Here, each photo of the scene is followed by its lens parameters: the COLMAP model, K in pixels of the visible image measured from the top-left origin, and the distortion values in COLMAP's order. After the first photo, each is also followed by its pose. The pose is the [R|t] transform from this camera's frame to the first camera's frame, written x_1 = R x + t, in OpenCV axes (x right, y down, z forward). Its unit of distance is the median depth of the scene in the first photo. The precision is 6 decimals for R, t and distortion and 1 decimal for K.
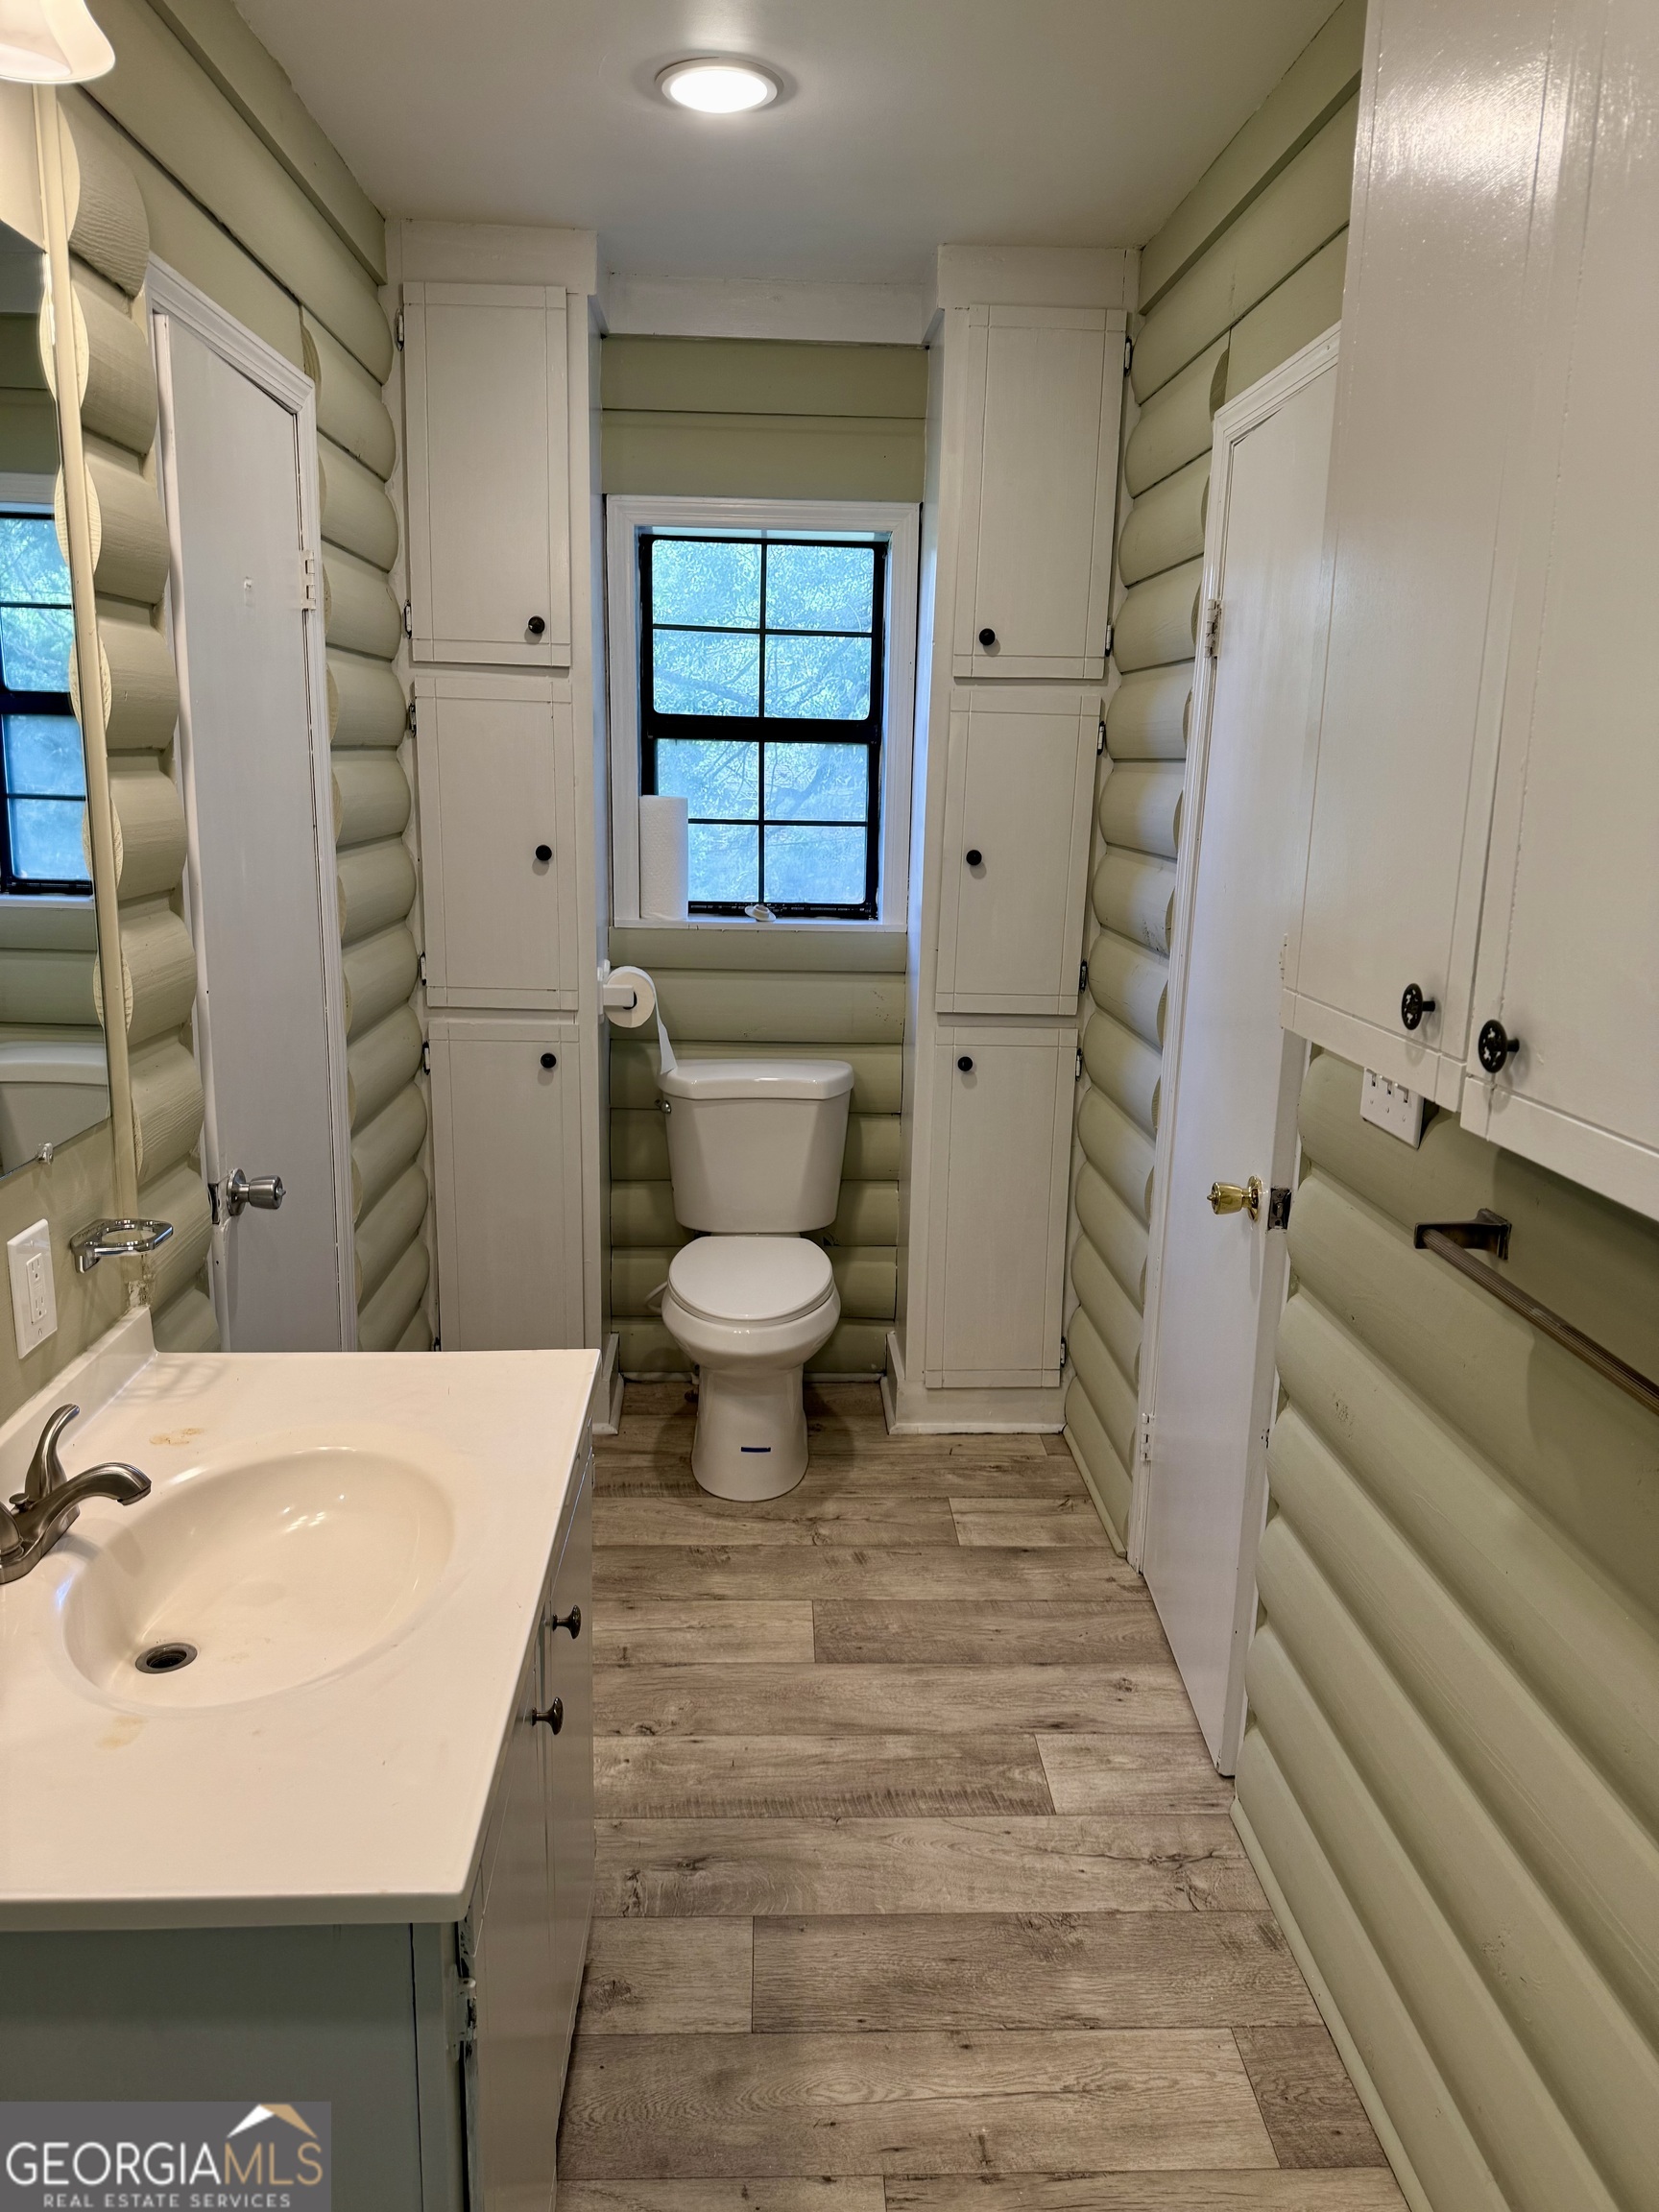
lens RADIAL K [[1524.4, 0, 831.9], [0, 1524.4, 1103.5], [0, 0, 1]] dist [0.005807, -0.006354]
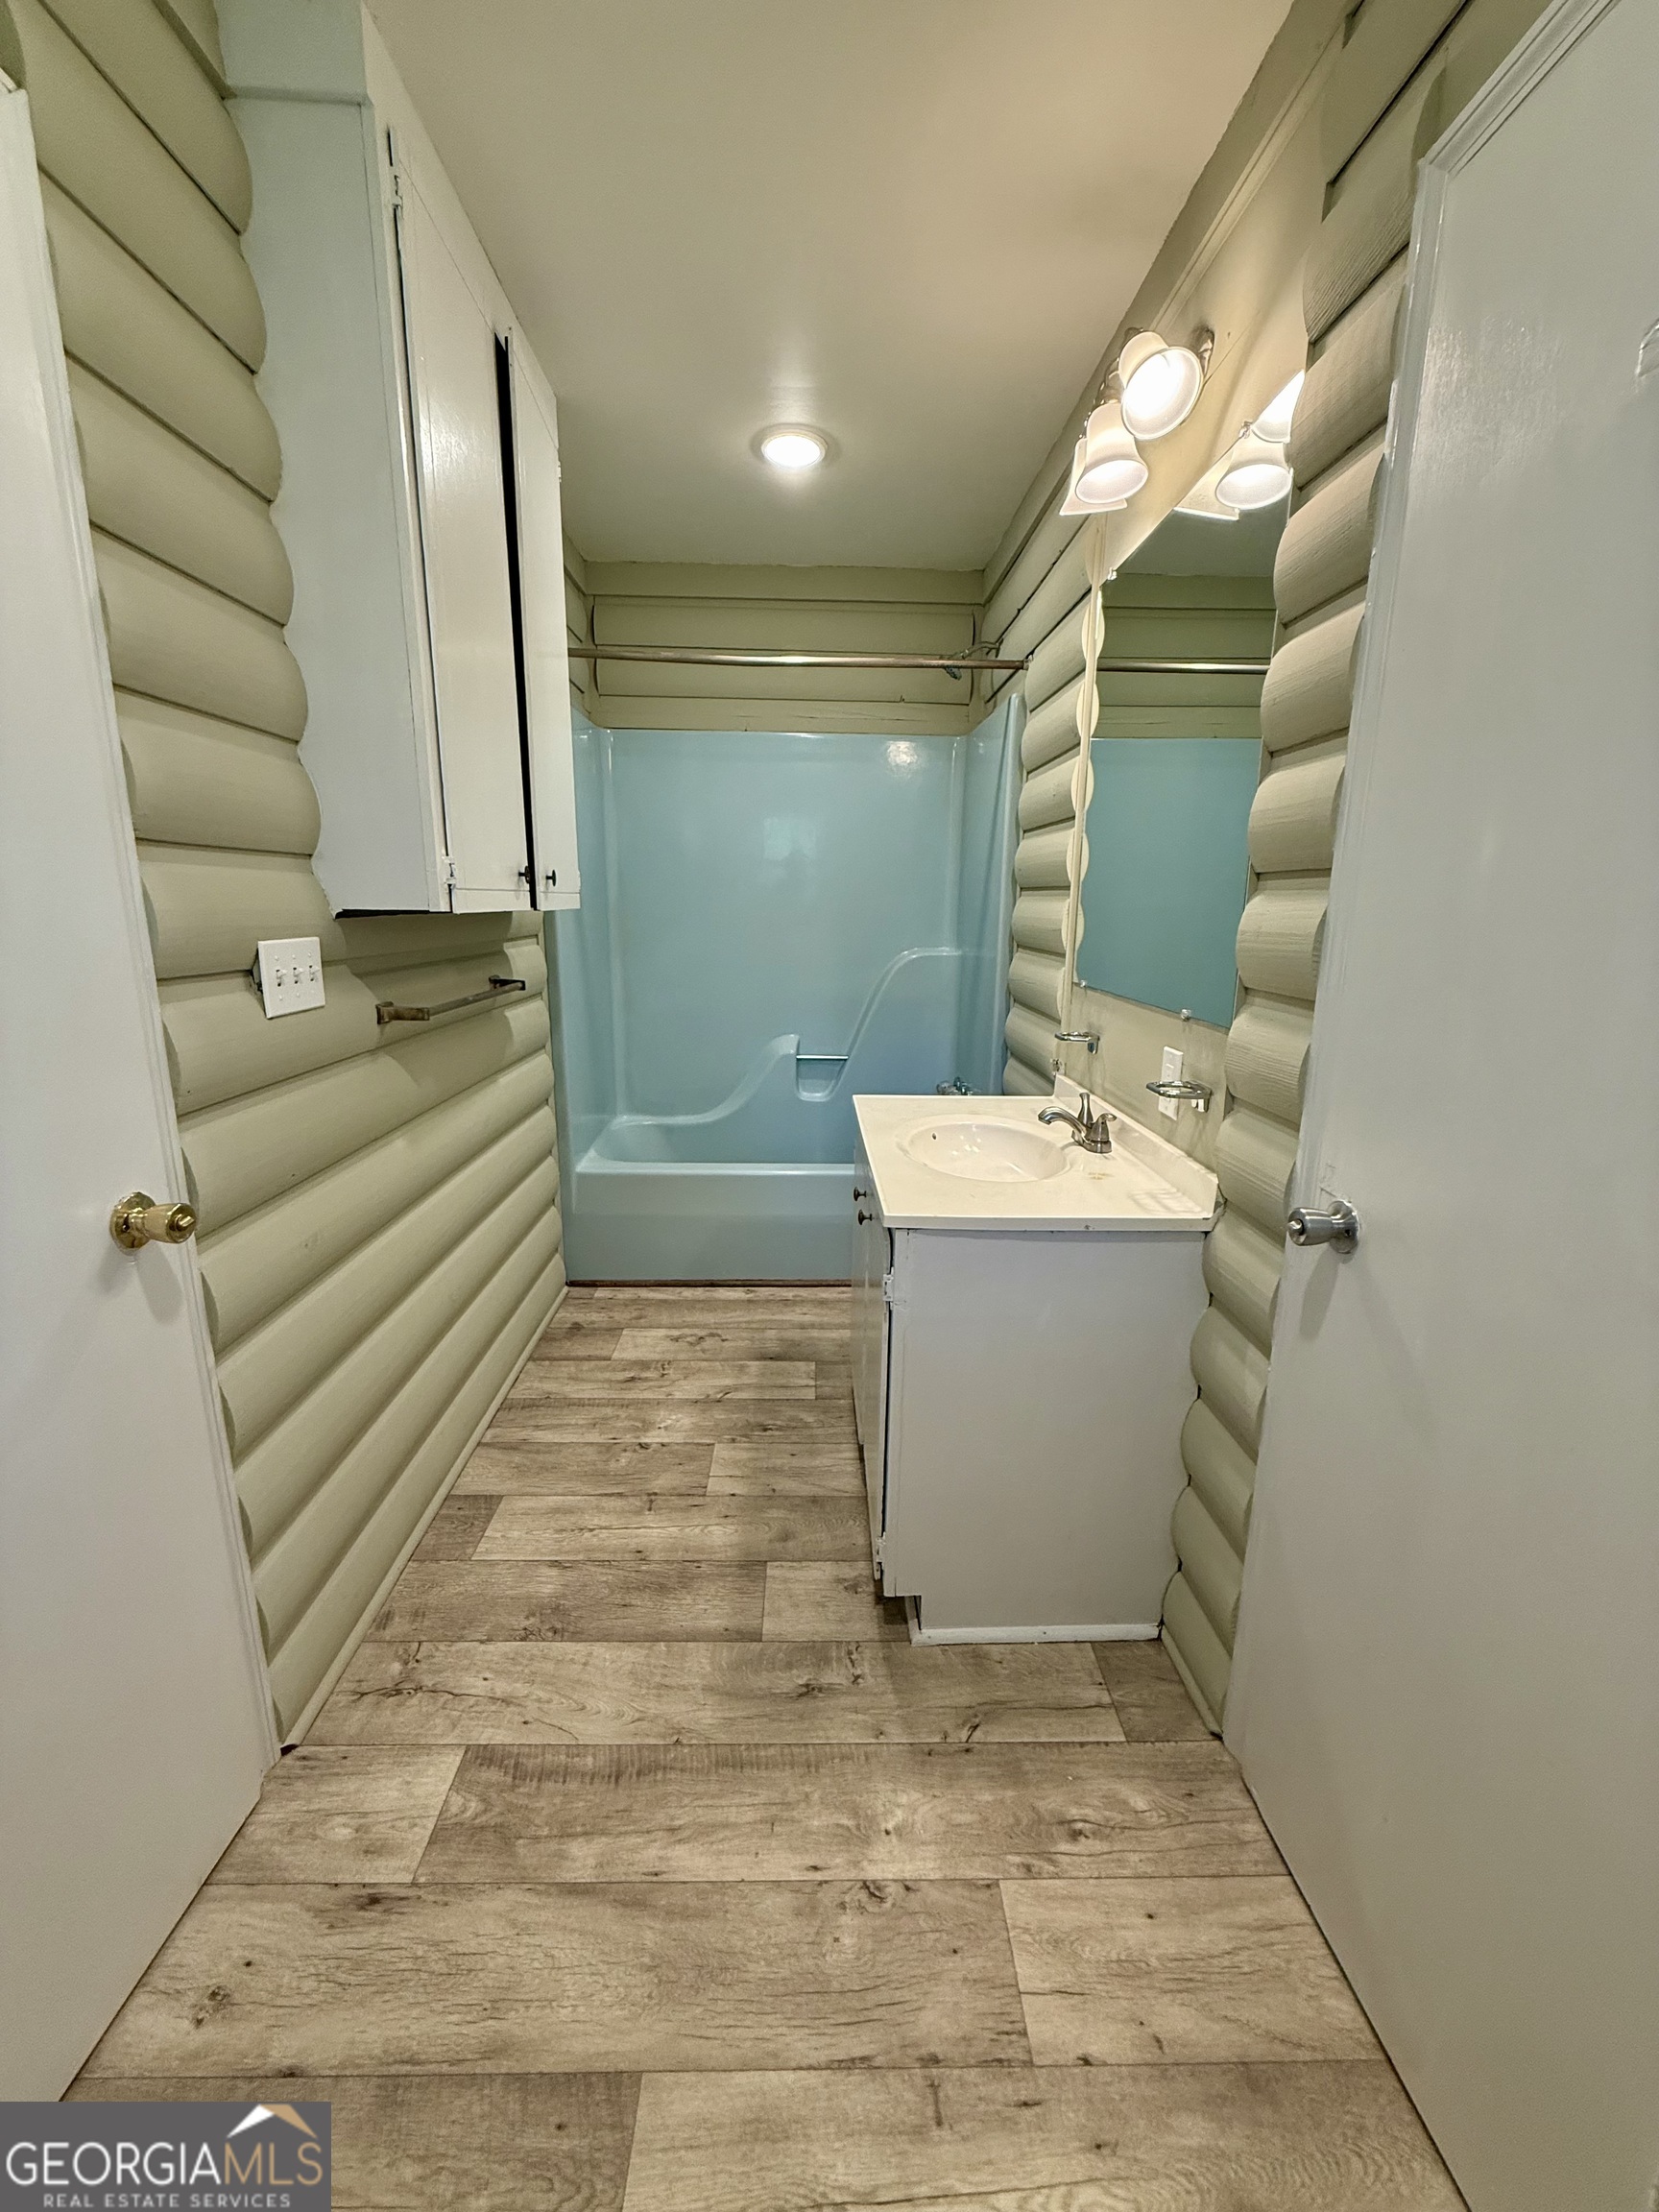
lens RADIAL K [[879.5, 0, 833.8], [0, 879.5, 1107.3], [0, 0, 1]] dist [0.000447, -0.000508]
pose [[-0.999149, -0.040459, 0.008019, -0.097430], [-0.032970, 0.900253, 0.434116, -0.211751], [-0.024783, 0.433483, -0.900821, 1.417578]]
